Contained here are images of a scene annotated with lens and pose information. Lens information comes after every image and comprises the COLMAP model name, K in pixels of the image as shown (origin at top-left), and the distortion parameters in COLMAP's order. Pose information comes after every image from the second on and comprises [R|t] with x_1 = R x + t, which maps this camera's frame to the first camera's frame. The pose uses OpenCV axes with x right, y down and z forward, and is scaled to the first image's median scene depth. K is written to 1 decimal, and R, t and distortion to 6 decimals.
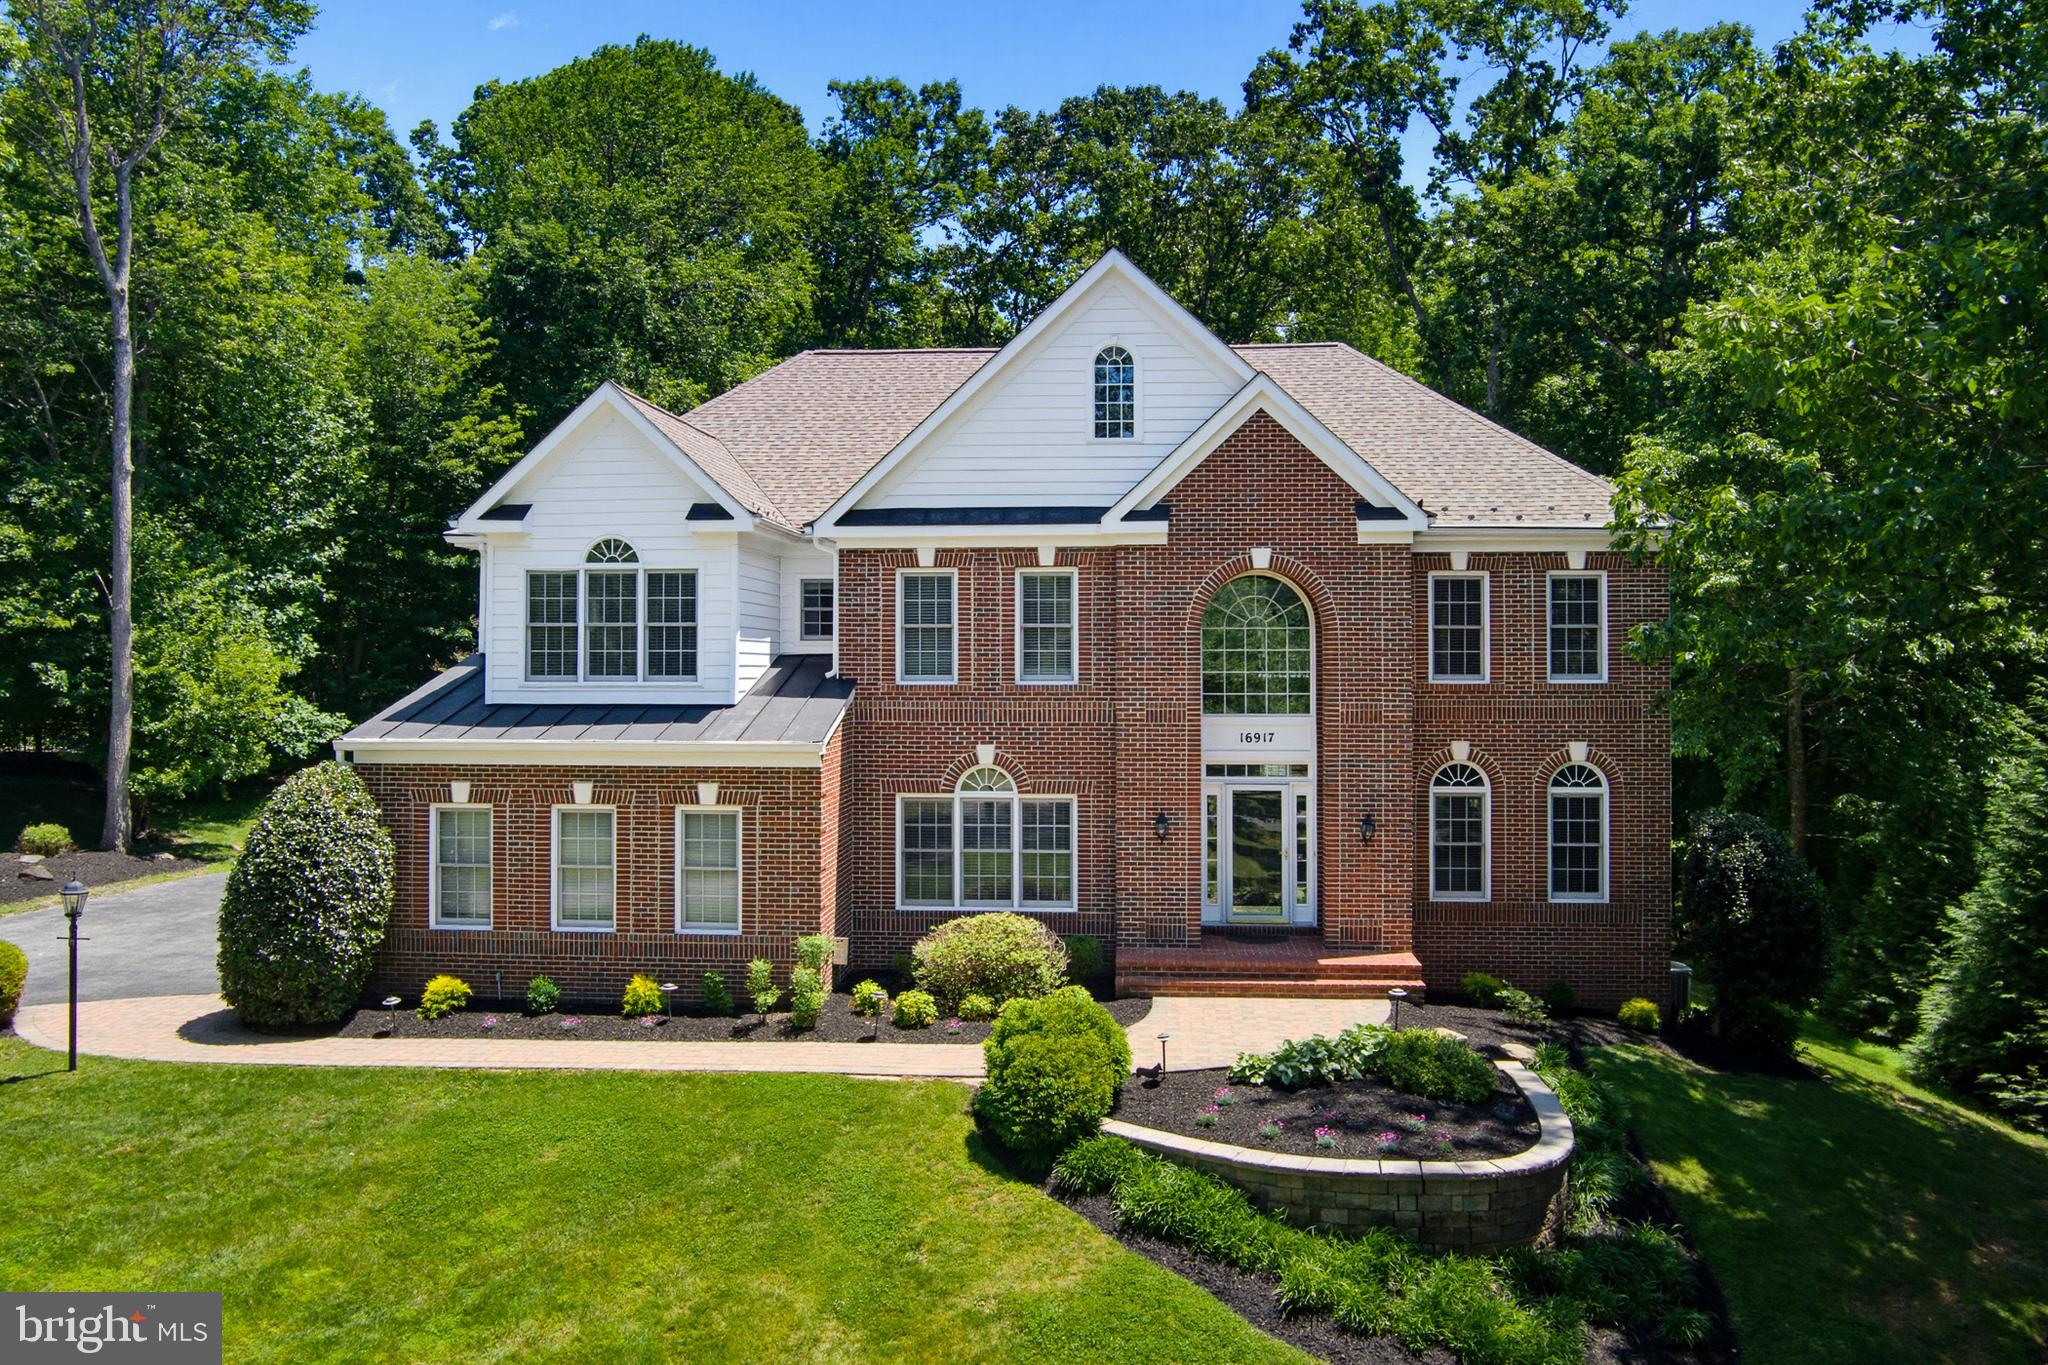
lens RADIAL K [[1629.2, 0, 1024.8], [0, 1629.2, 683.8], [0, 0, 1]] dist [-0.078054, 0.045424]
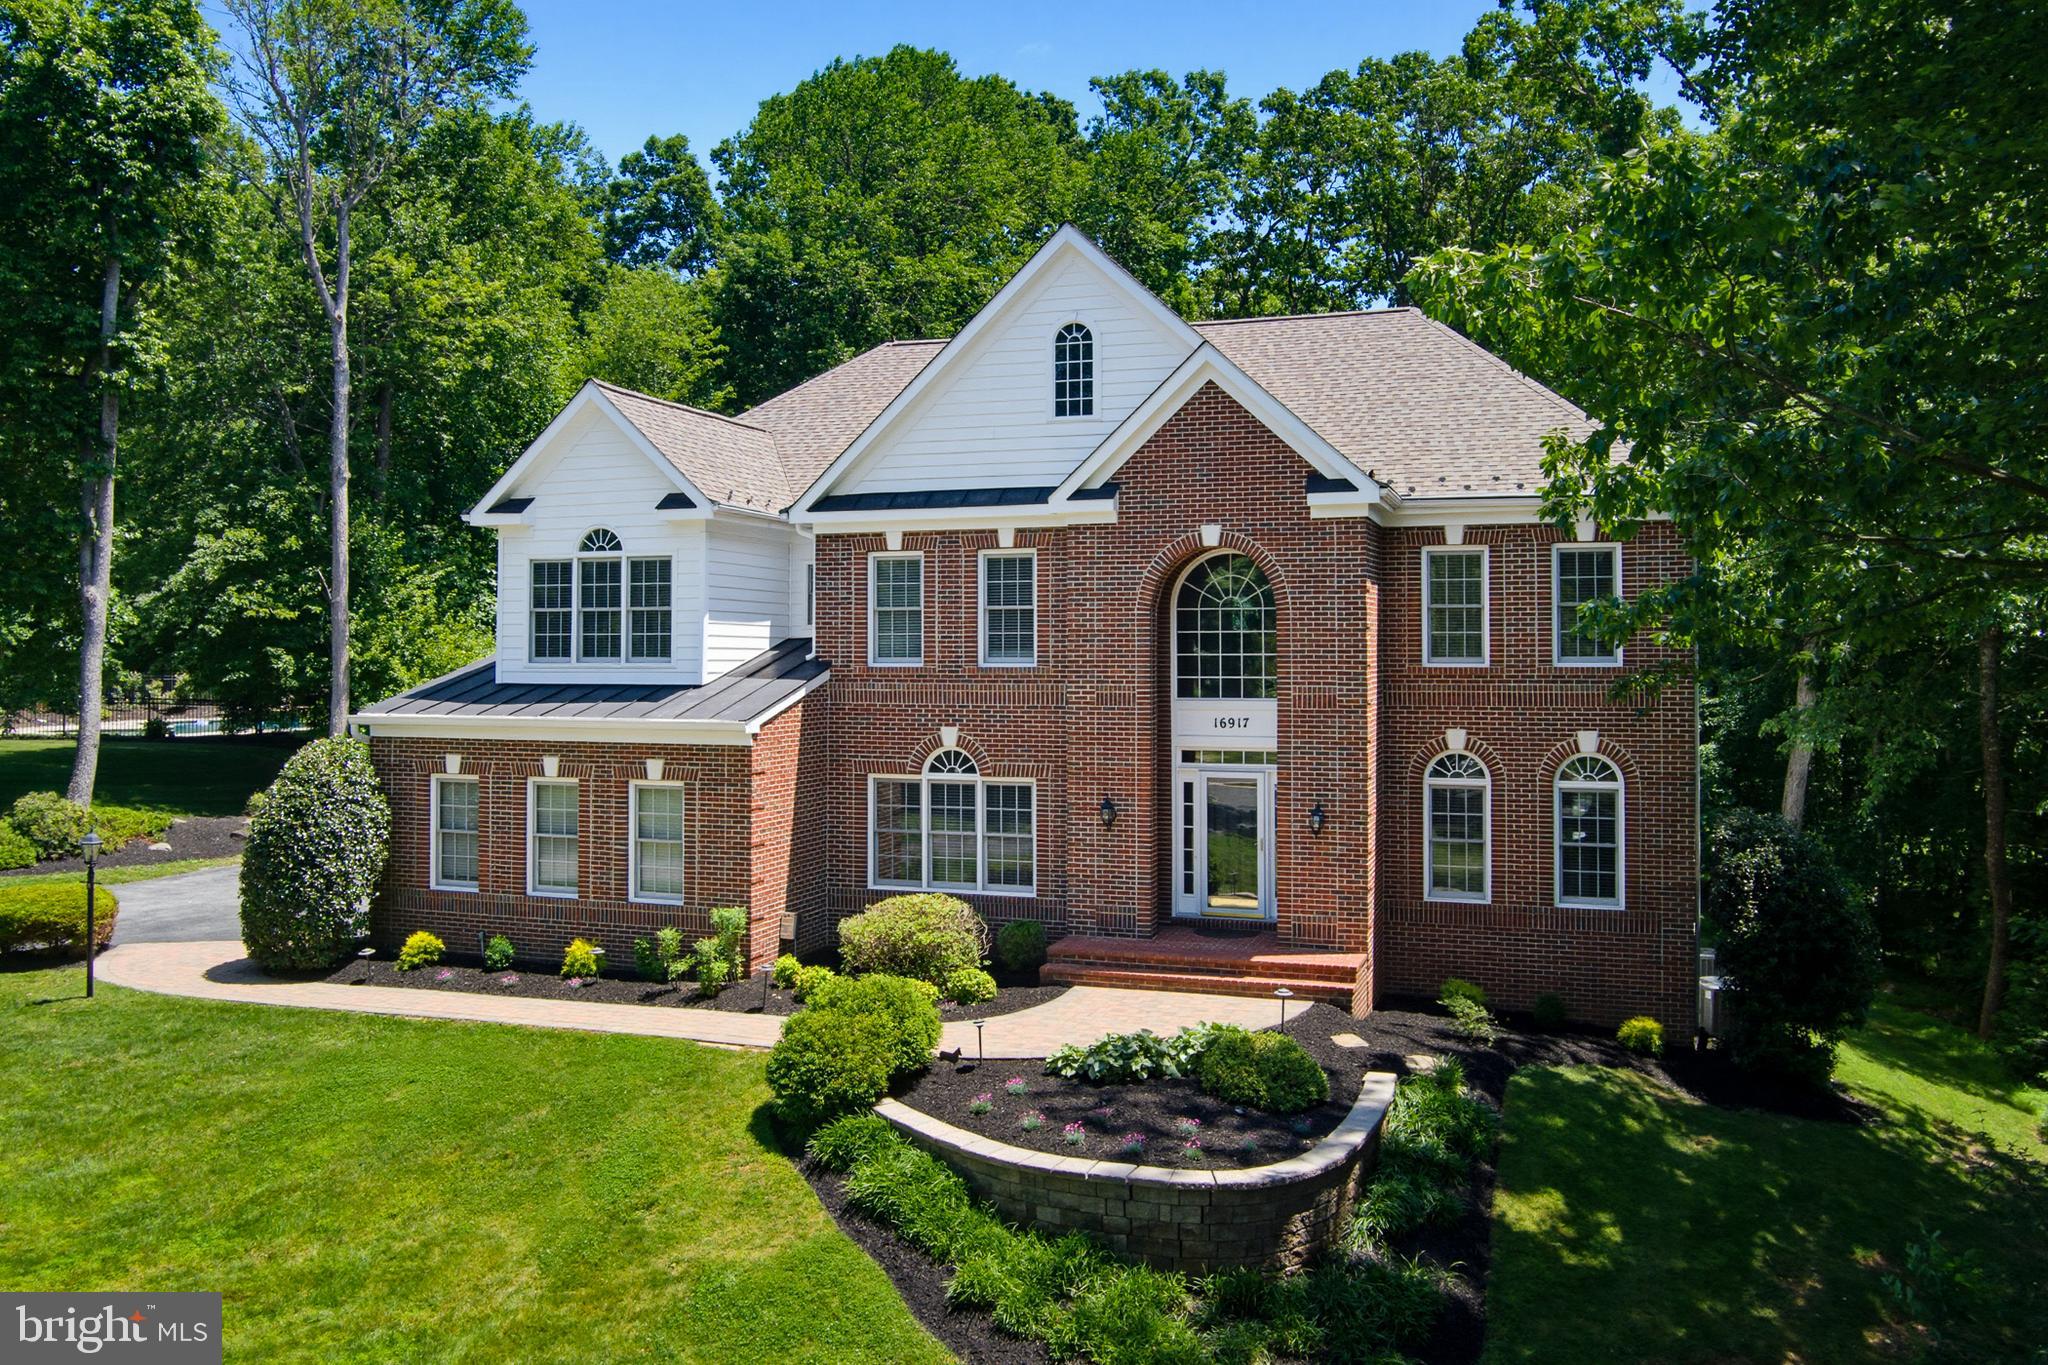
lens RADIAL K [[1629.2, 0, 1024.8], [0, 1629.2, 671.0], [0, 0, 1]] dist [-0.078054, 0.045424]
pose [[0.967305, 0.002230, -0.253607, 0.283449], [-0.003112, 0.999990, -0.003076, 0.006179], [0.253597, 0.003764, 0.967303, 0.043328]]
